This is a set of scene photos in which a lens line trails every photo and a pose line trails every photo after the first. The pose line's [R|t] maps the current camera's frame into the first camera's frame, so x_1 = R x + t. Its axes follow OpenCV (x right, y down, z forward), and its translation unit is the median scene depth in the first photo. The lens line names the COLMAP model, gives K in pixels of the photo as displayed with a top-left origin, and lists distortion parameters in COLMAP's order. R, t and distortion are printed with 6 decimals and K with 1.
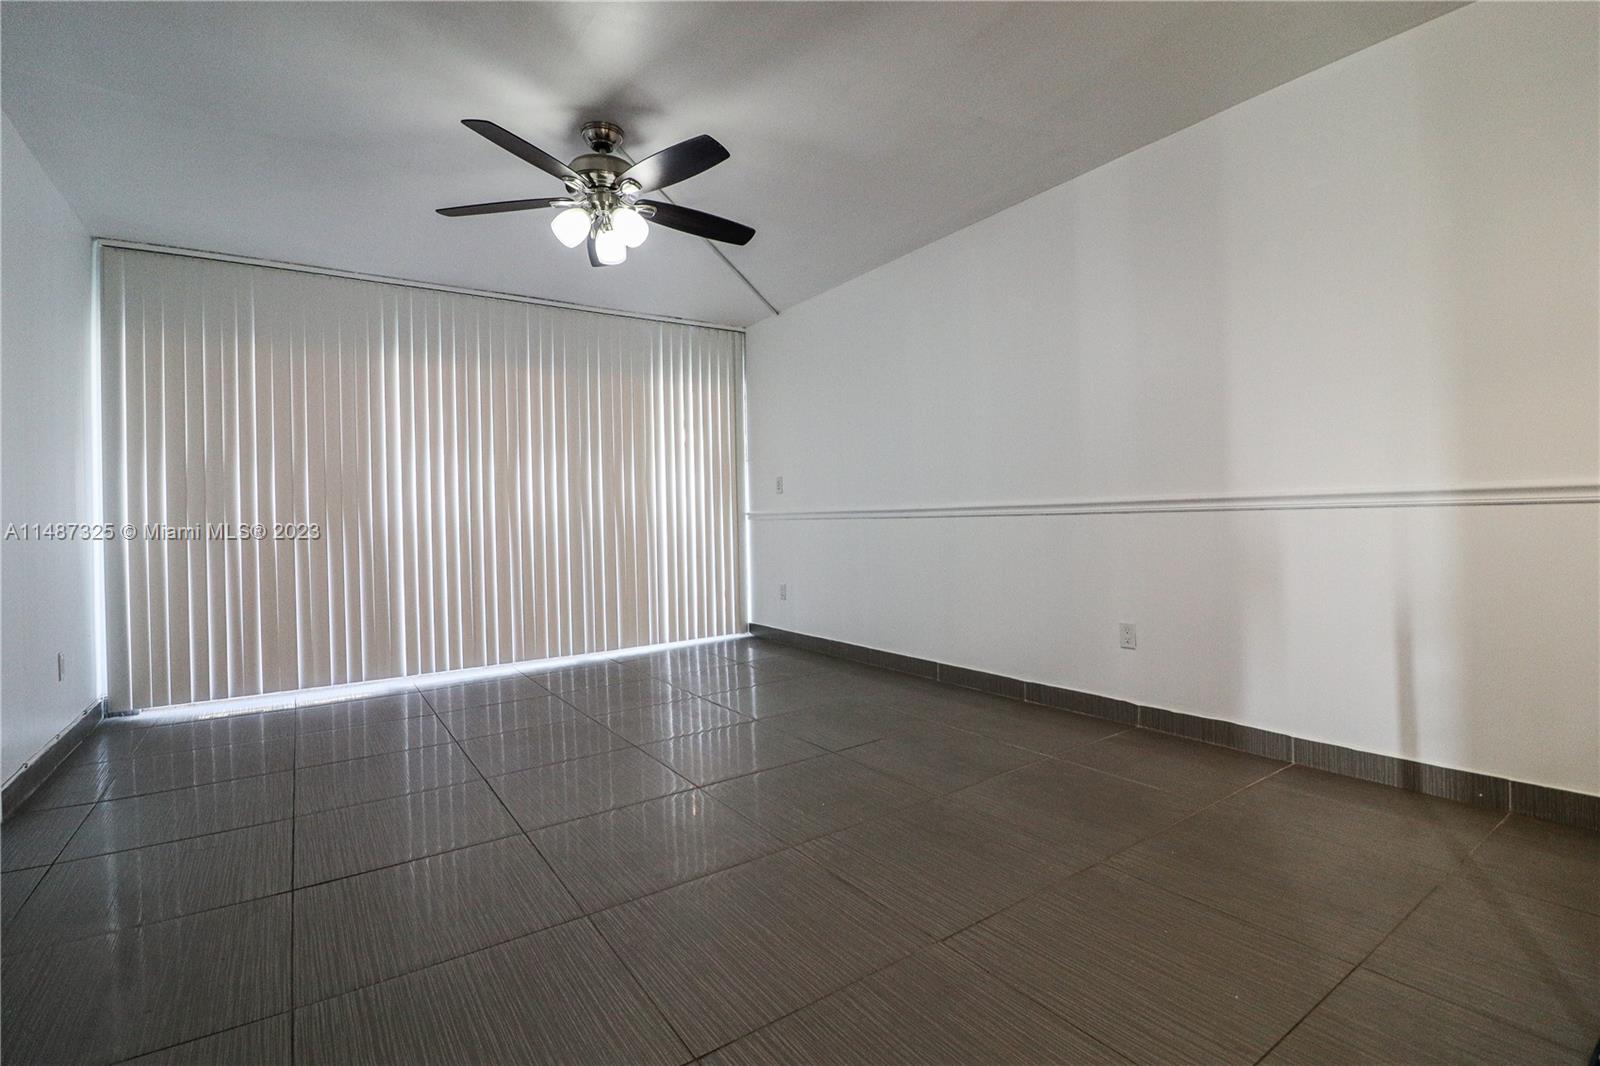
lens RADIAL K [[737.6, 0, 807.1], [0, 737.6, 511.9], [0, 0, 1]] dist [-0.007670, -0.009589]
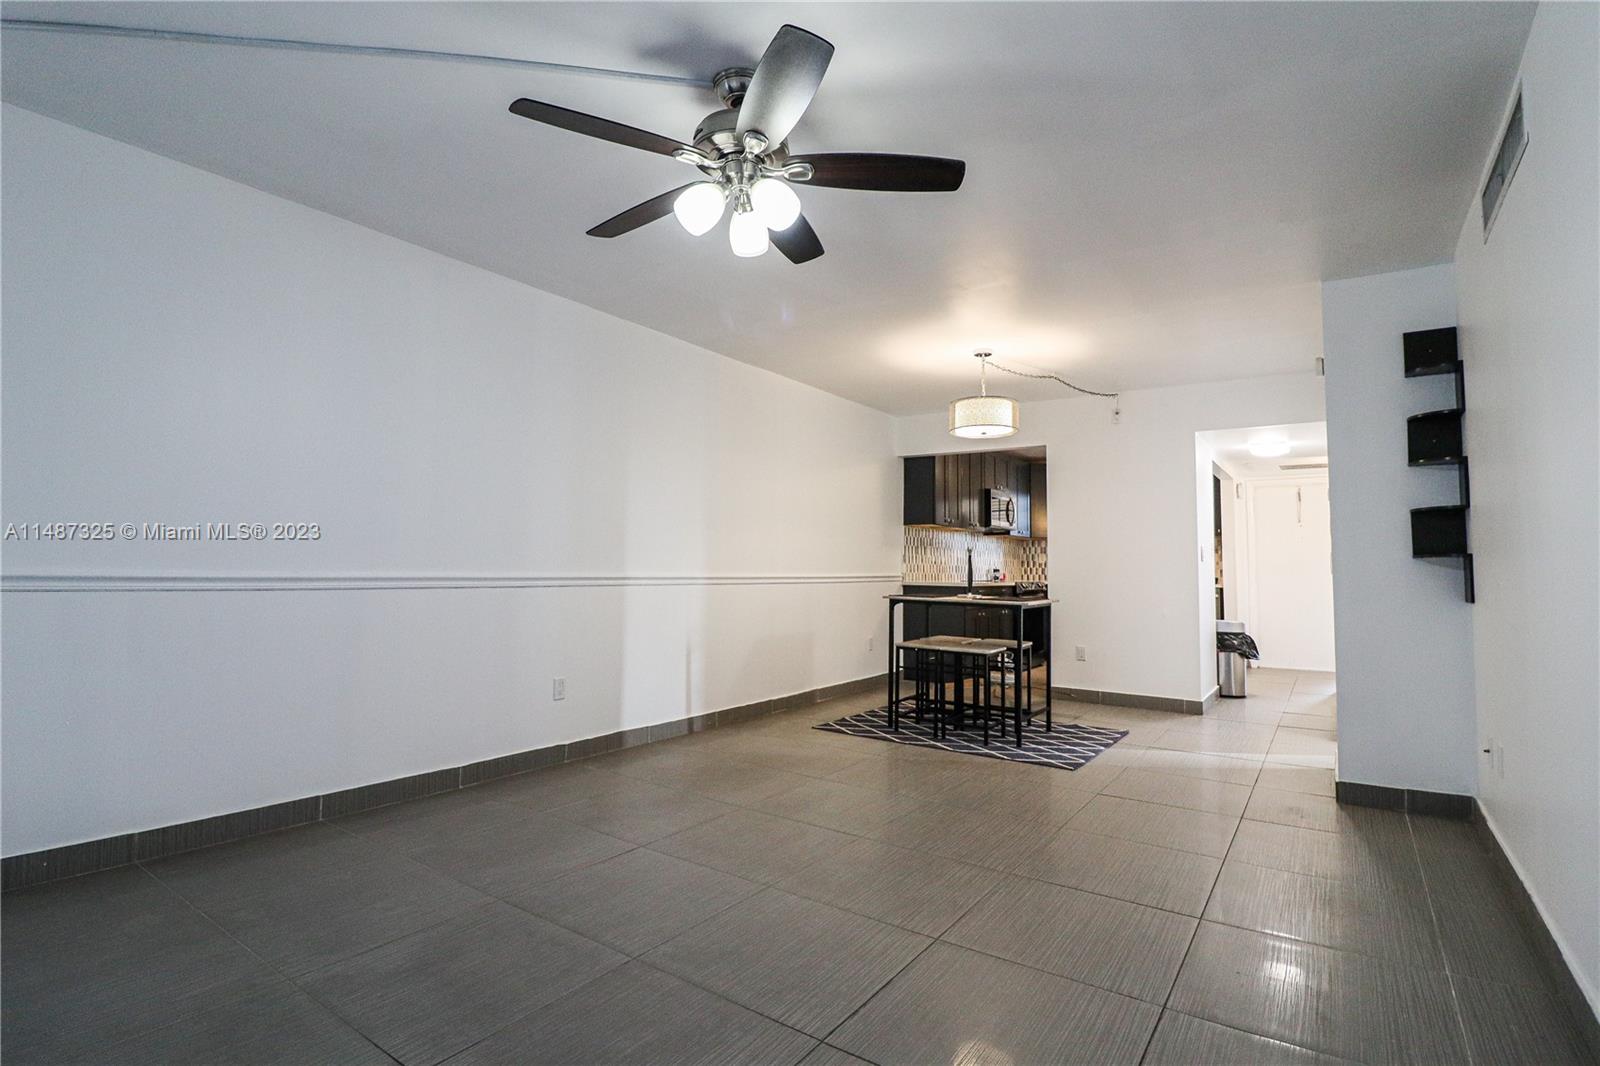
lens RADIAL K [[737.6, 0, 786.4], [0, 737.6, 530.0], [0, 0, 1]] dist [-0.007670, -0.009589]
pose [[-0.335813, 0.072127, 0.939163, -0.659436], [-0.012321, 0.996642, -0.080947, 0.001578], [-0.941848, -0.038755, -0.333797, 0.837294]]
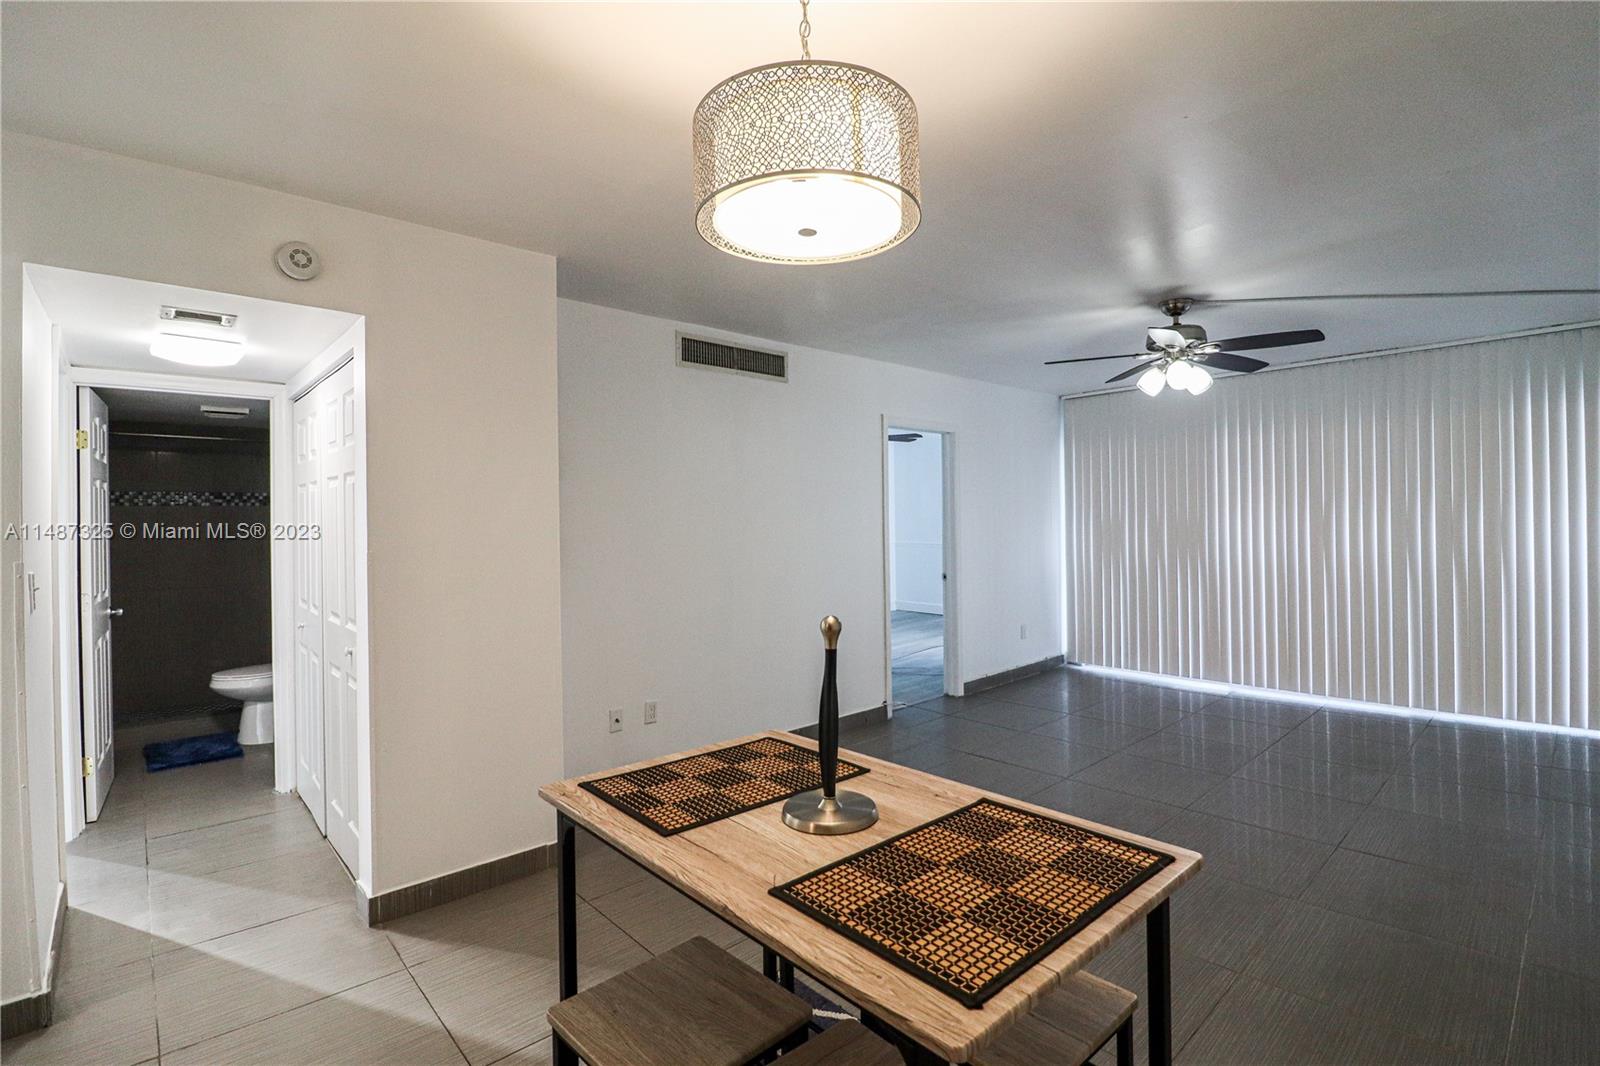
lens RADIAL K [[737.6, 0, 805.7], [0, 737.6, 509.2], [0, 0, 1]] dist [-0.007670, -0.009589]
pose [[0.139667, 0.009499, -0.990153, 0.679080], [0.018736, 0.999750, 0.012234, -0.121840], [0.990021, -0.020260, 0.139454, 0.099580]]
